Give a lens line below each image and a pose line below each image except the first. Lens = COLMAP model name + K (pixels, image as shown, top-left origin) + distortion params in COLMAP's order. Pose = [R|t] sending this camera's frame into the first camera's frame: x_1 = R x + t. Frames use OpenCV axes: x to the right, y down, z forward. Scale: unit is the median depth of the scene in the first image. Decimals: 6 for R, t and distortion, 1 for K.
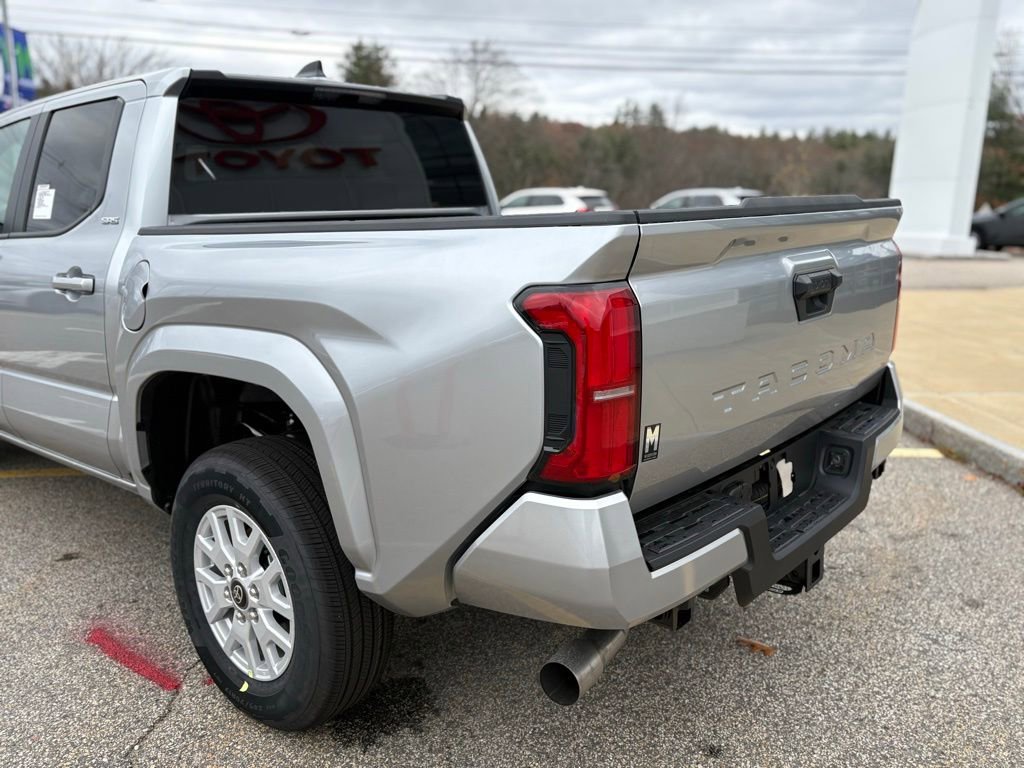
lens RADIAL K [[841.3, 0, 509.3], [0, 841.3, 380.4], [0, 0, 1]] dist [0.035542, -0.036711]
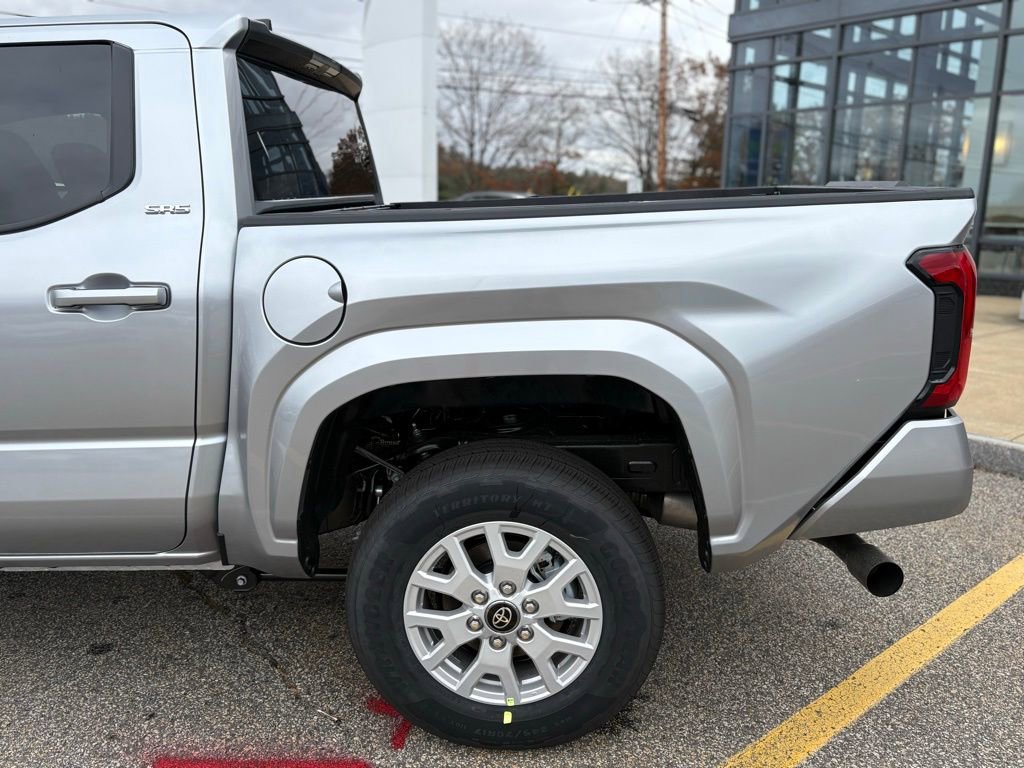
lens RADIAL K [[841.3, 0, 515.6], [0, 841.3, 381.4], [0, 0, 1]] dist [0.035542, -0.036711]
pose [[0.792316, -0.132536, 0.595542, -0.798356], [0.128632, 0.990467, 0.049291, -0.039692], [-0.596397, 0.037552, 0.801811, 0.252556]]
